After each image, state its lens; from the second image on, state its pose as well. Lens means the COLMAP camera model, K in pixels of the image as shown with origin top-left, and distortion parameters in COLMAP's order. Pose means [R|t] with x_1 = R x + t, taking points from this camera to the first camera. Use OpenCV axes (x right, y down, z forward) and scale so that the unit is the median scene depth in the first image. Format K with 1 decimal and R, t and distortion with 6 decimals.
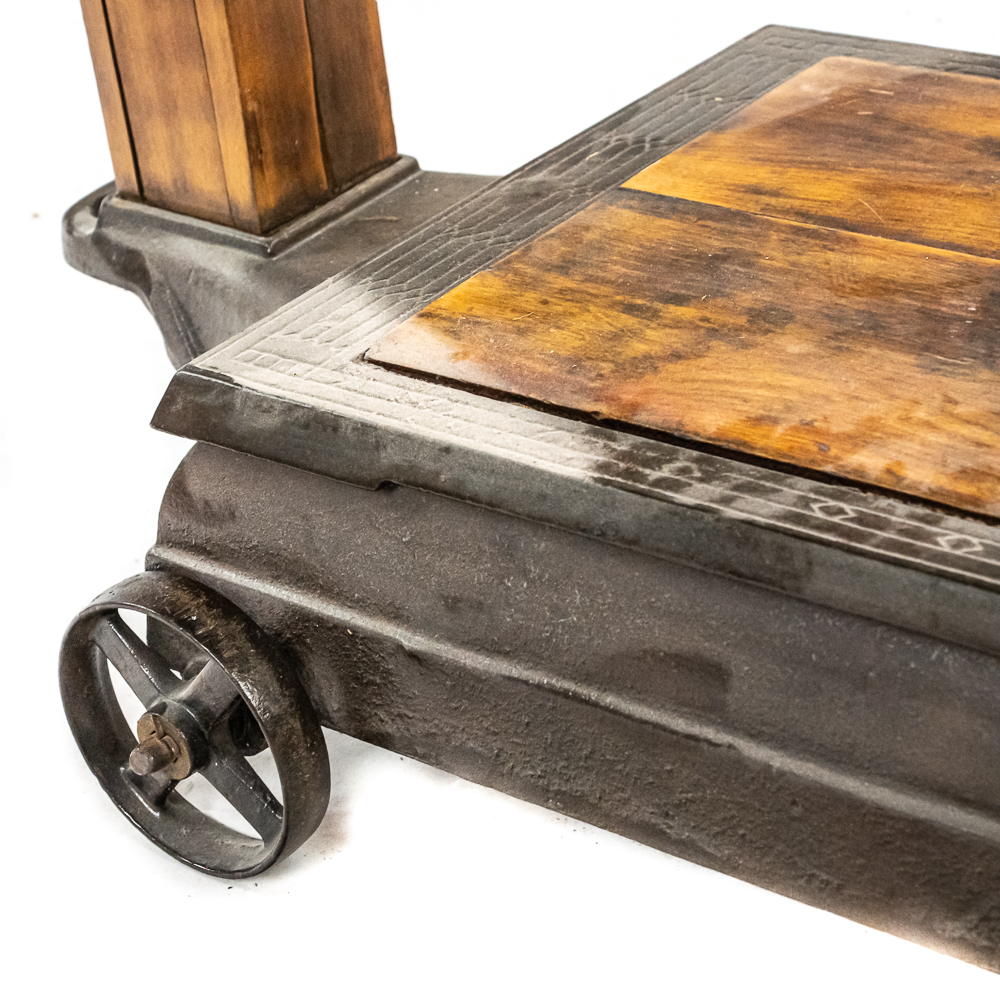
lens RADIAL K [[2629.4, 0, 500.0], [0, 2629.4, 500.0], [0, 0, 1]] dist [0.036334, 0.085851]
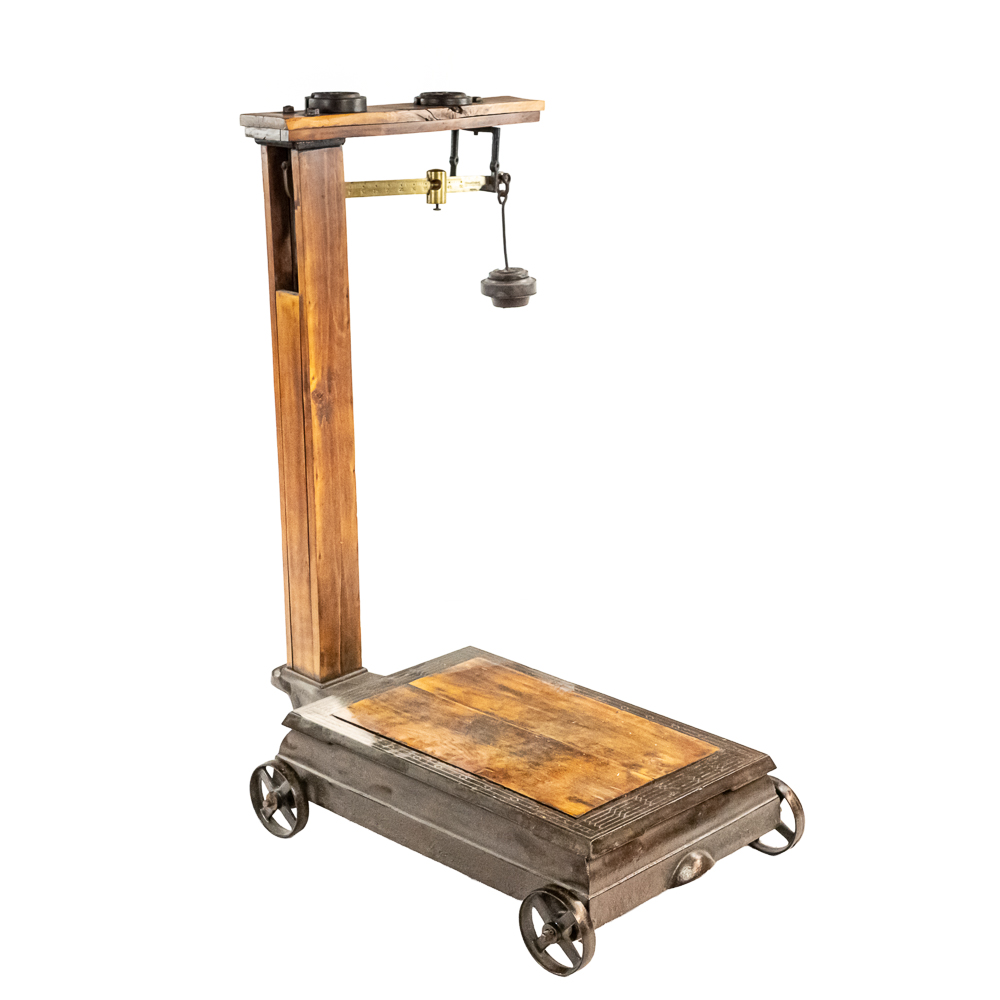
lens RADIAL K [[1856.4, 0, 500.0], [0, 1856.4, 500.0], [0, 0, 1]] dist [0.035525, 0.061217]
pose [[0.988636, 0.131981, -0.071978, 0.375921], [-0.143996, 0.968906, -0.201212, 0.170180], [0.043183, 0.209290, 0.976900, -1.943600]]
